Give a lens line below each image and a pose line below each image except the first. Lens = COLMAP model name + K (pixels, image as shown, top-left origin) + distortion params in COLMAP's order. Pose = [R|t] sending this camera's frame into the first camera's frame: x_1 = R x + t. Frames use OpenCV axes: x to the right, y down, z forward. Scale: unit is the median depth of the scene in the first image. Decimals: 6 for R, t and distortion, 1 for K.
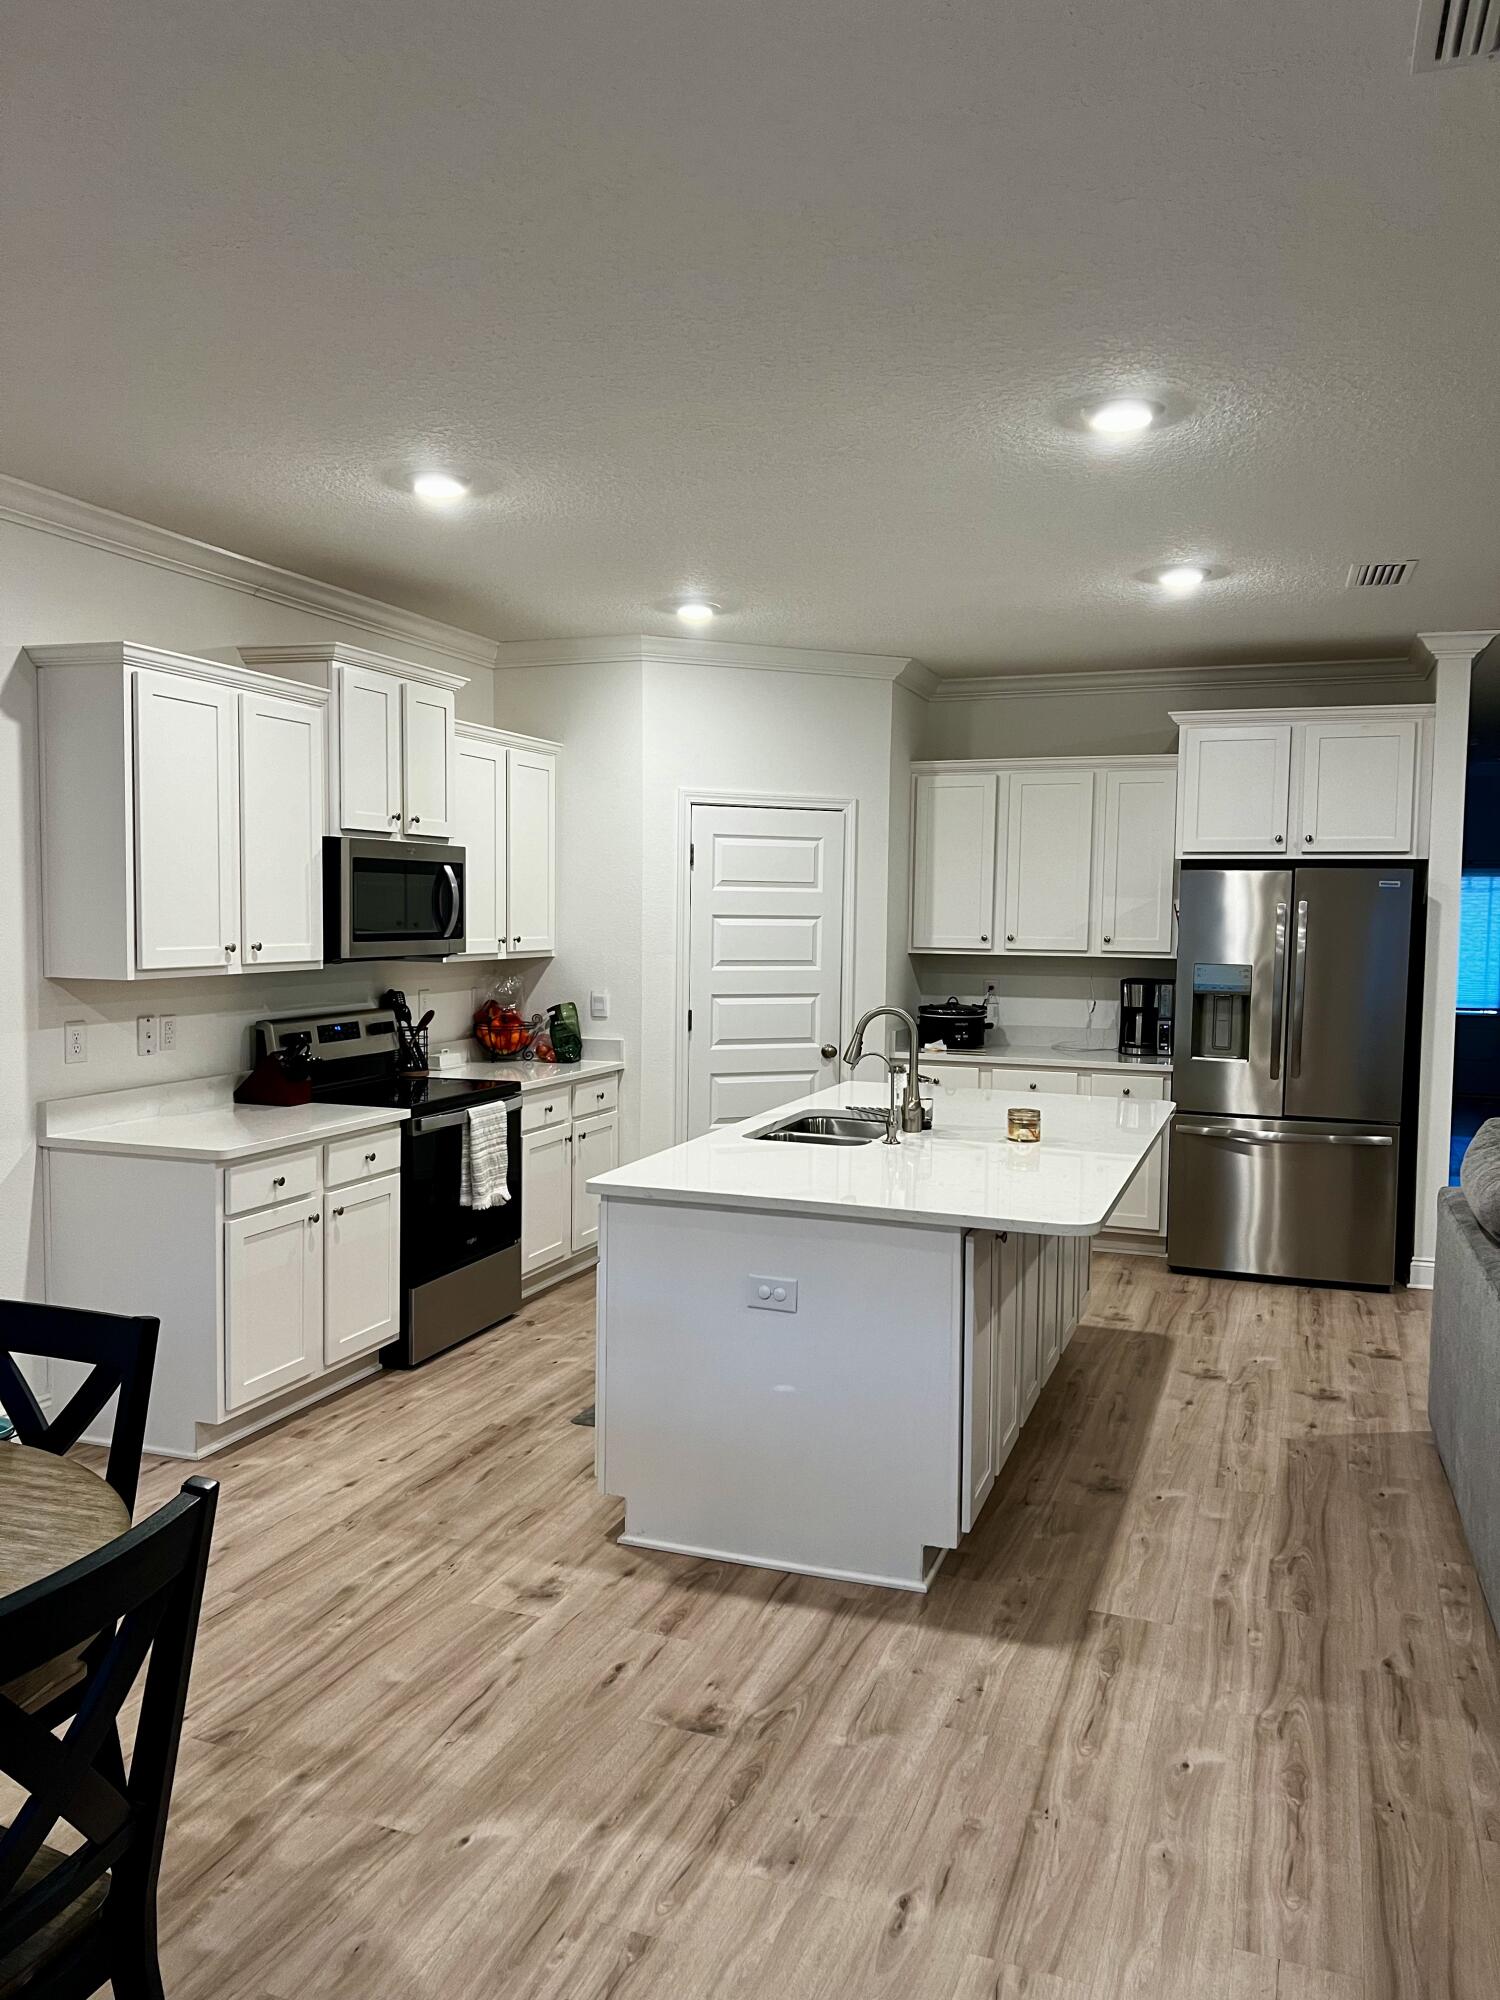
lens RADIAL K [[1501.9, 0, 760.3], [0, 1501.9, 997.1], [0, 0, 1]] dist [0.043777, -0.037334]
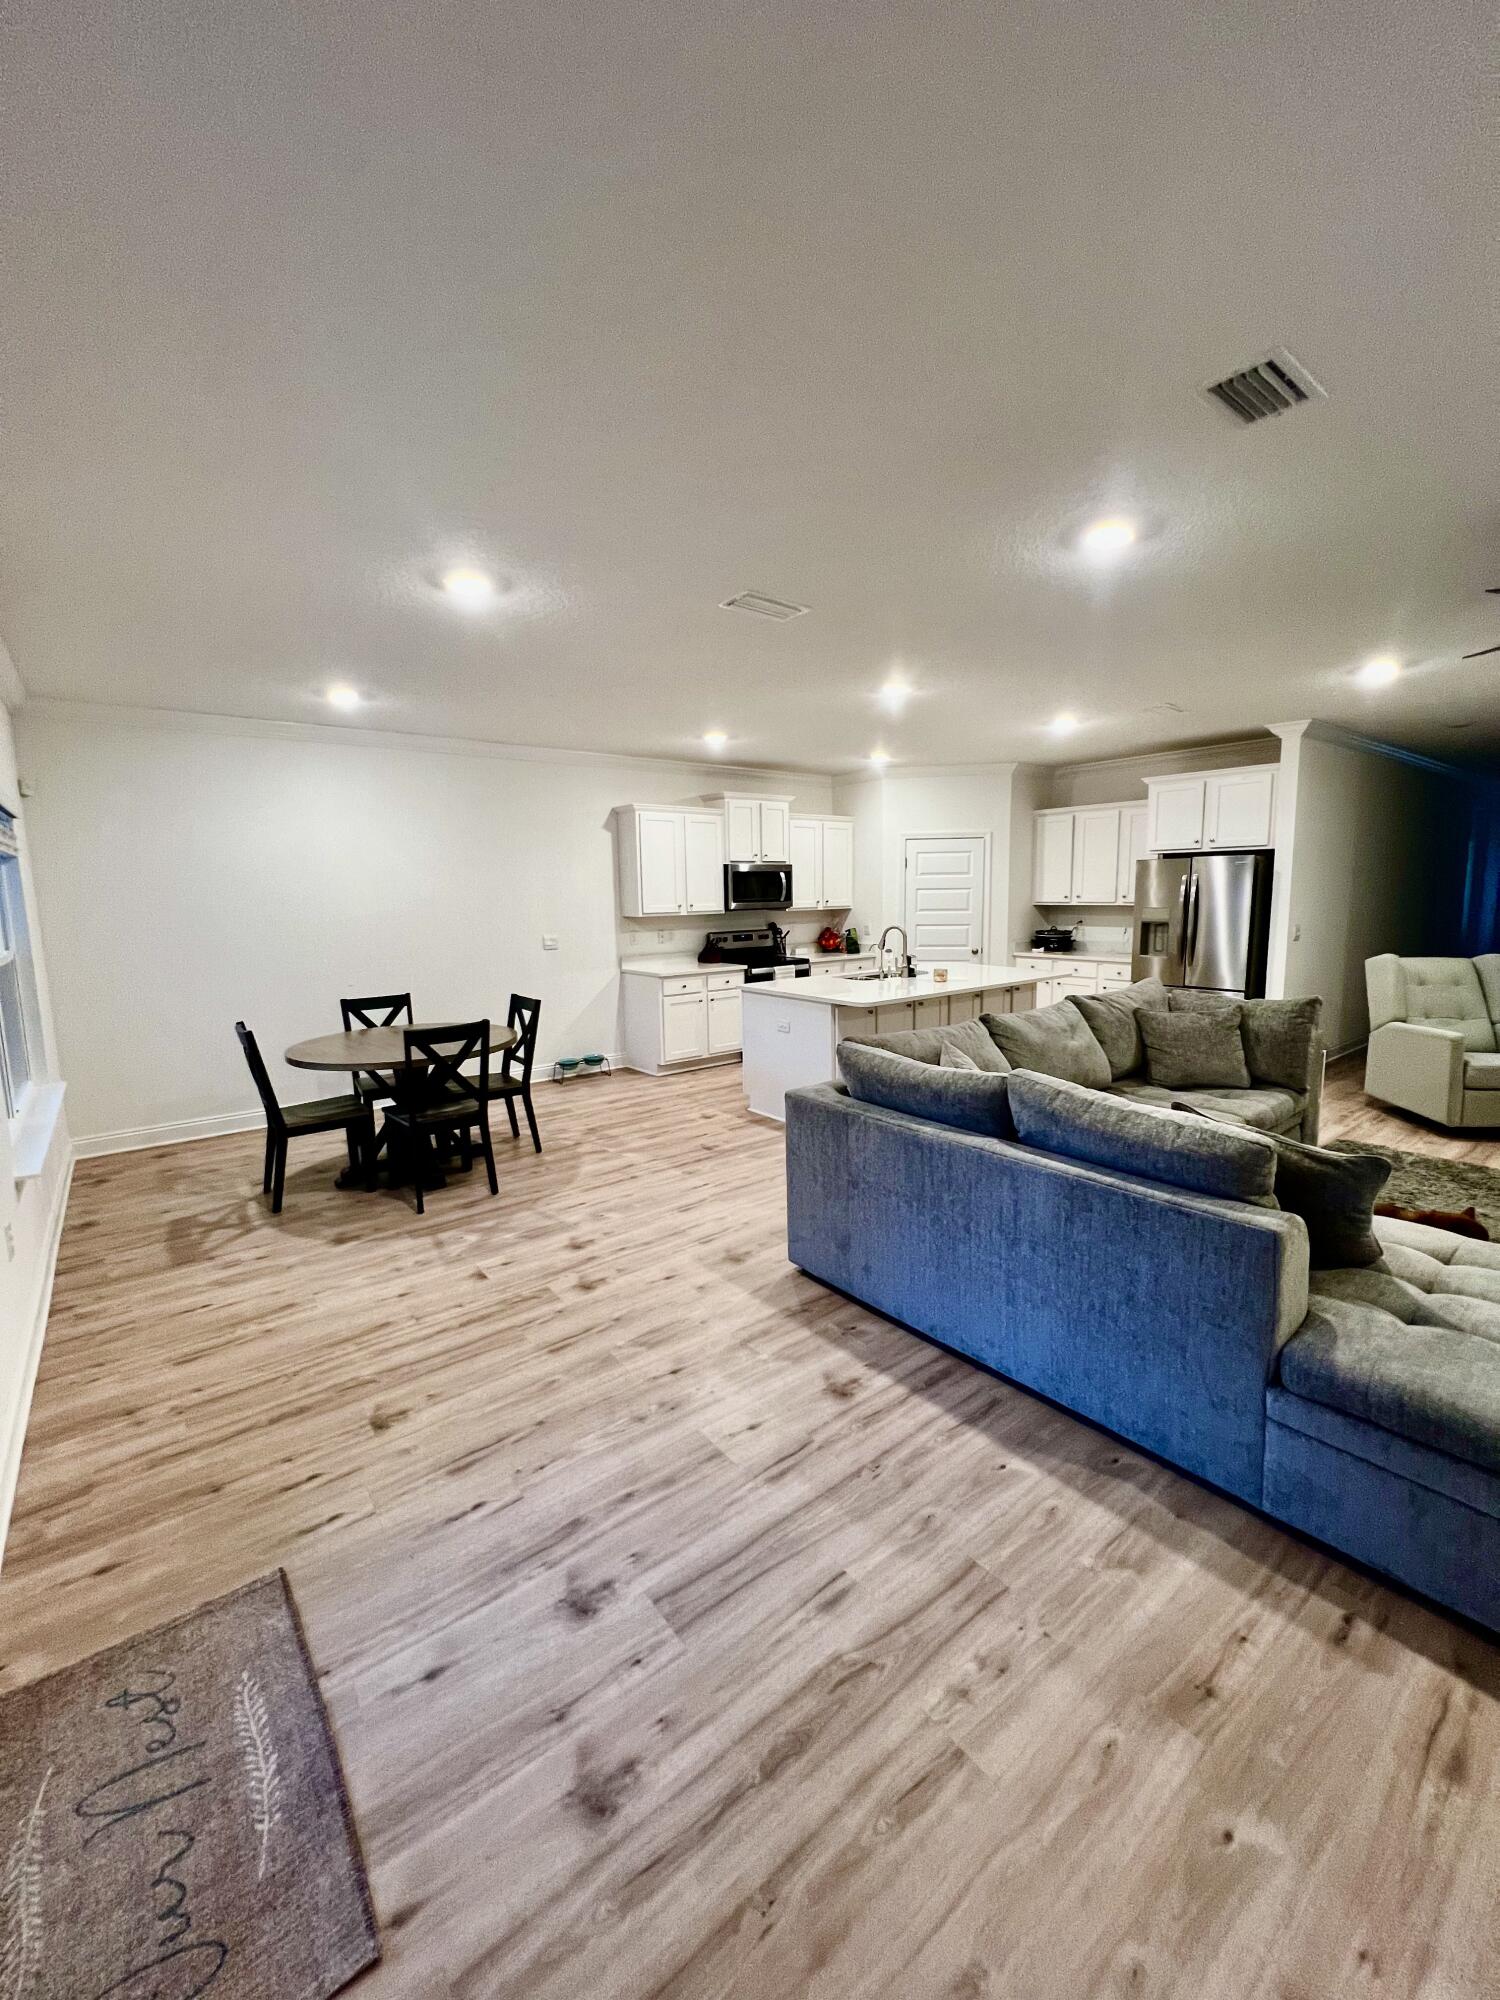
lens RADIAL K [[797.3, 0, 755.5], [0, 797.3, 995.8], [0, 0, 1]] dist [0.001411, 0.000334]
pose [[0.851609, 0.044418, -0.522292, 0.480838], [-0.005076, 0.997055, 0.076518, 0.018100], [0.524152, -0.062512, 0.849327, -0.184518]]
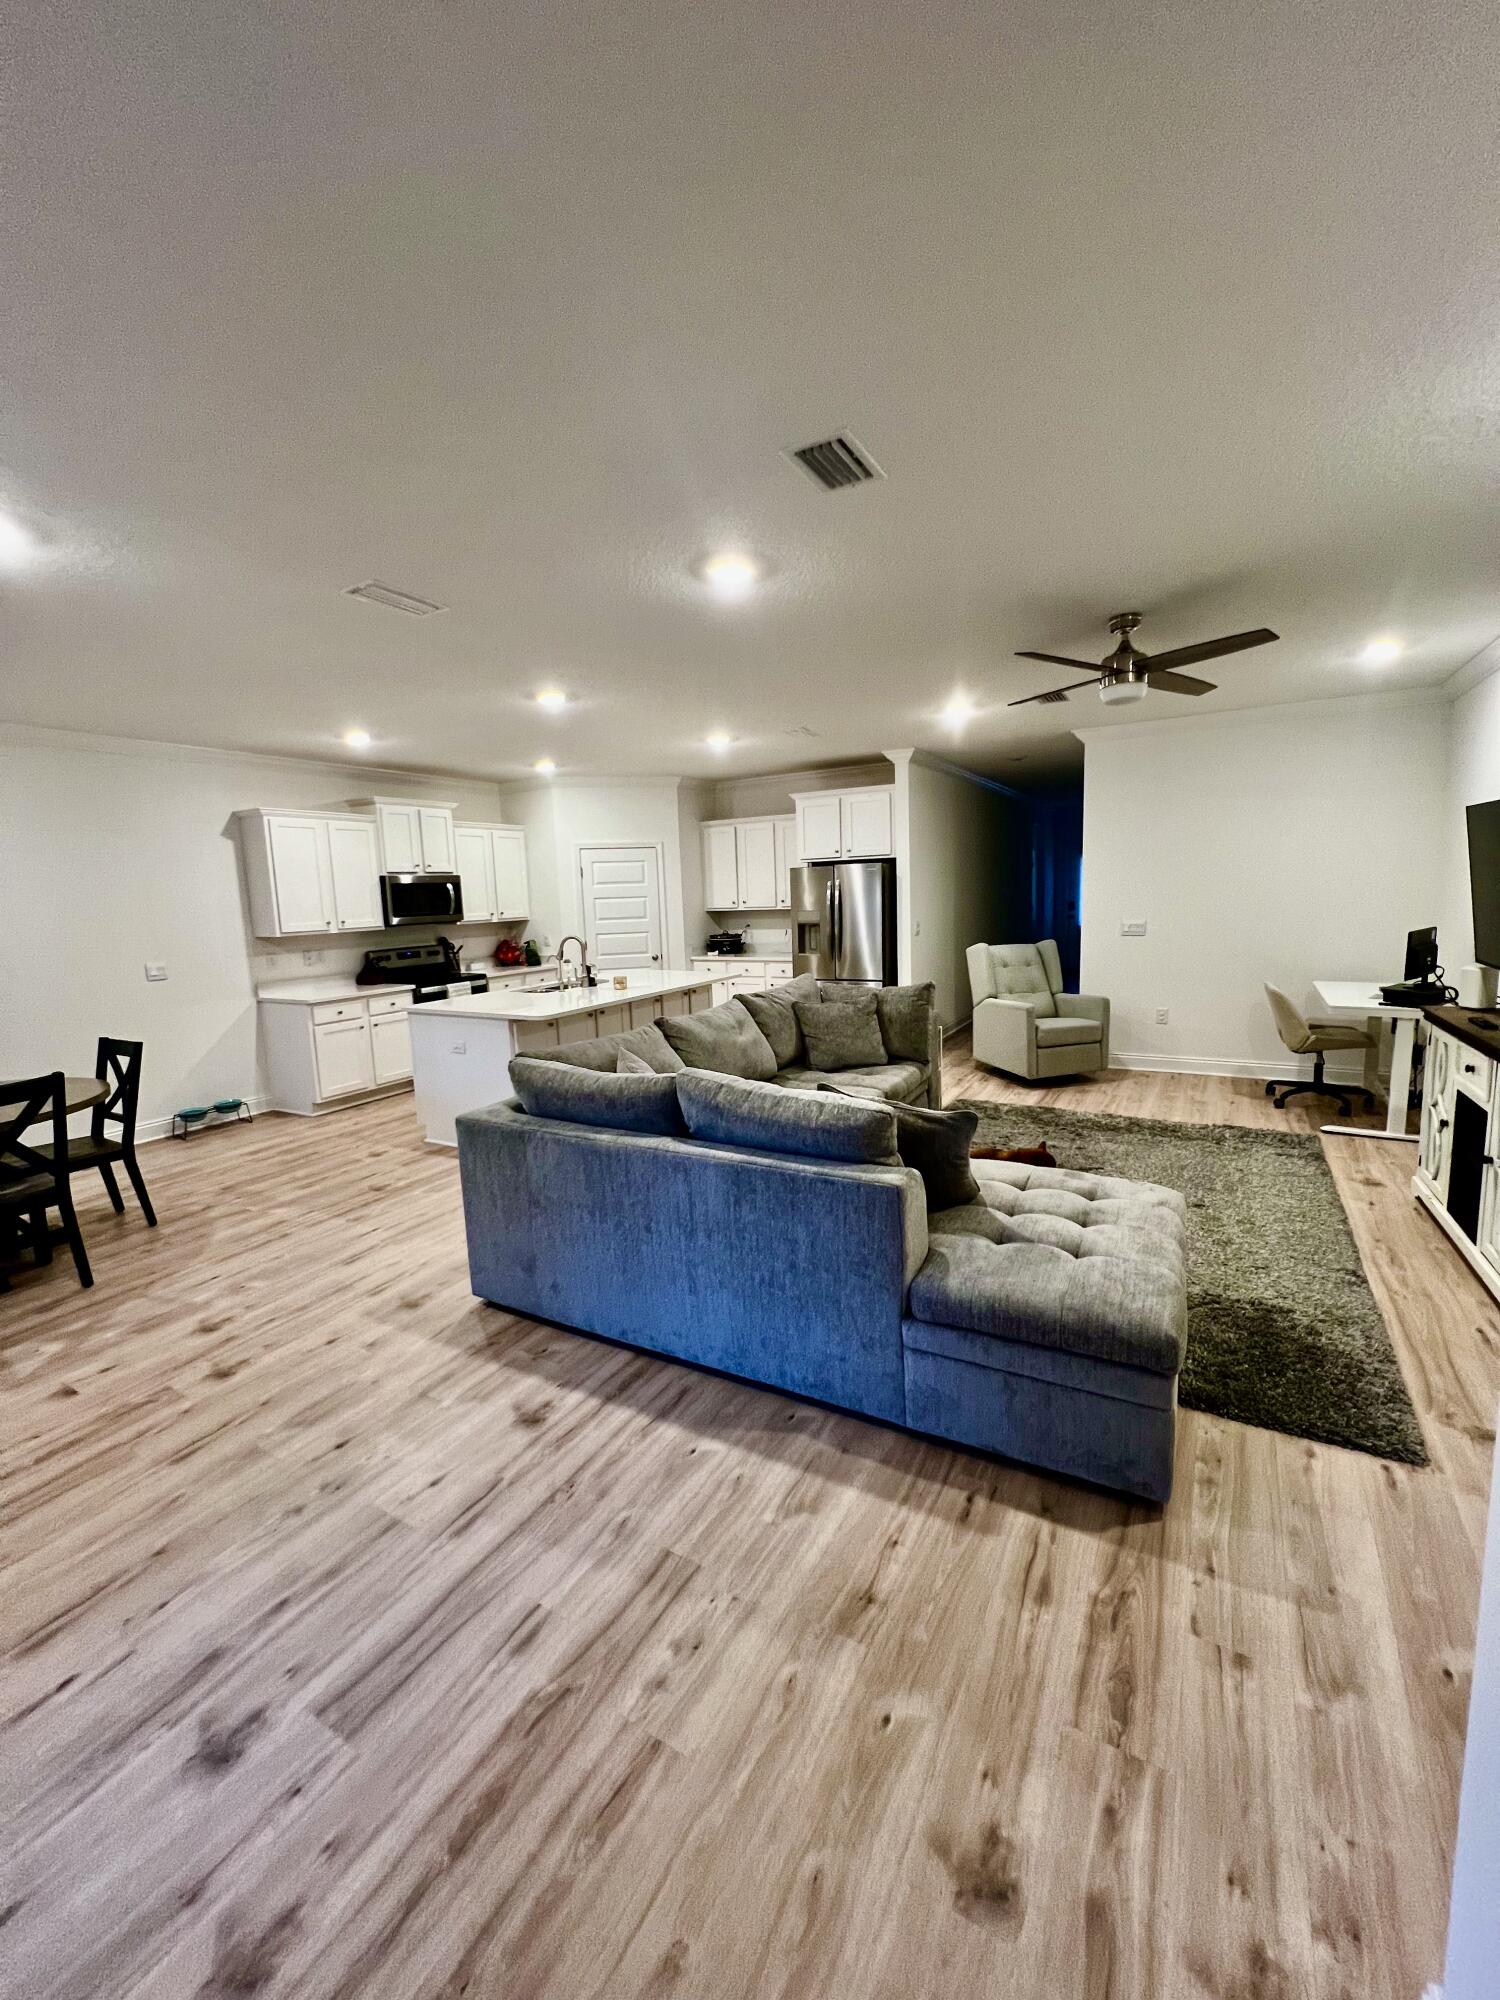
lens RADIAL K [[797.3, 0, 751.8], [0, 797.3, 996.1], [0, 0, 1]] dist [0.001411, 0.000334]
pose [[0.984419, -0.024845, -0.174072, 0.496430], [0.037825, 0.996712, 0.071655, 0.018252], [0.171719, -0.077123, 0.982122, -0.179838]]
